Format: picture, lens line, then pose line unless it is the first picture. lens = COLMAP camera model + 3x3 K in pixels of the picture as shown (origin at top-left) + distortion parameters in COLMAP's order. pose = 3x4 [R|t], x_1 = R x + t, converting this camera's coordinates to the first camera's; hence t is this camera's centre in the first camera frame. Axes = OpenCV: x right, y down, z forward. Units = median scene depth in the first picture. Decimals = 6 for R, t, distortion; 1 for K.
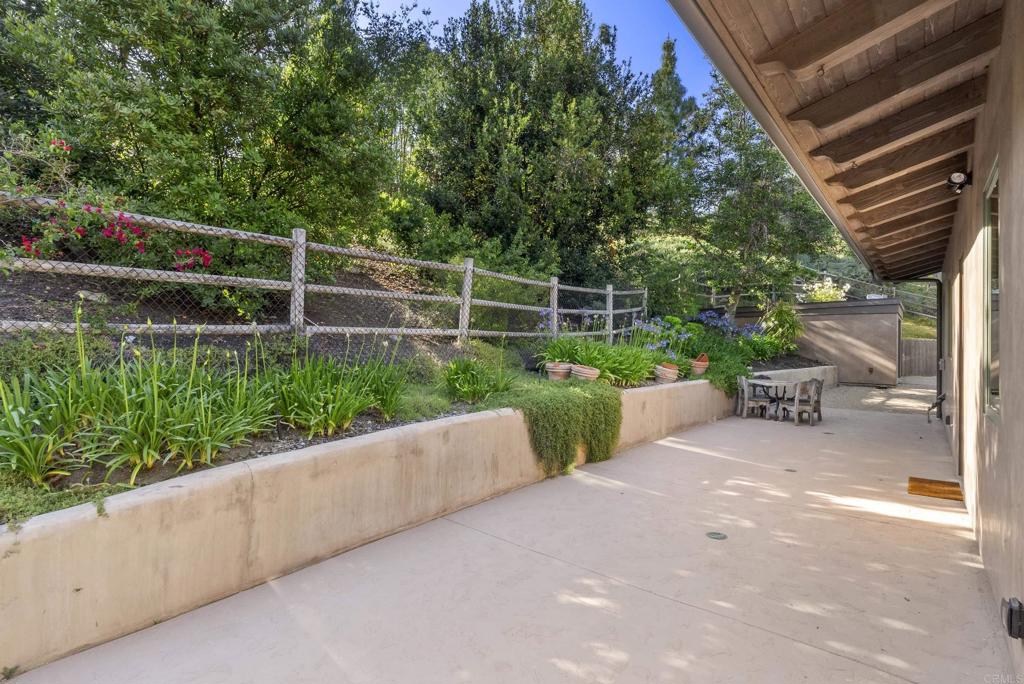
lens RADIAL K [[508.3, 0, 512.5], [0, 508.3, 344.2], [0, 0, 1]] dist [-0.001056, -0.000131]
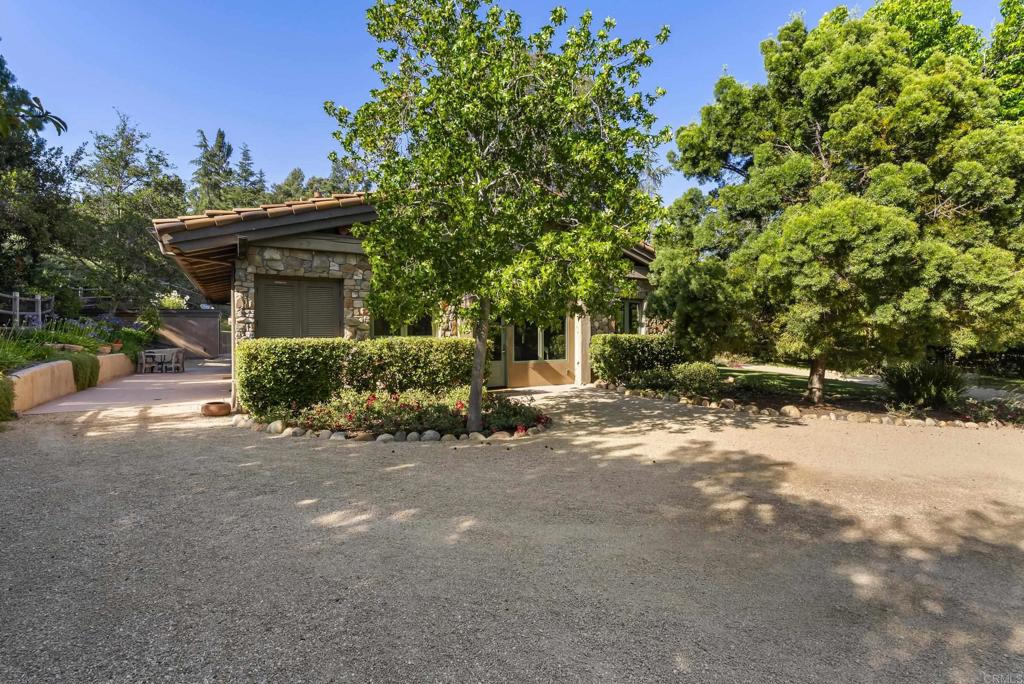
lens RADIAL K [[467.8, 0, 511.6], [0, 467.8, 339.5], [0, 0, 1]] dist [-0.008012, 0.002636]
pose [[0.350354, -0.008917, 0.936575, -0.669438], [0.000263, 0.999956, 0.009422, 0.002820], [-0.936617, -0.003054, 0.350341, -0.869273]]
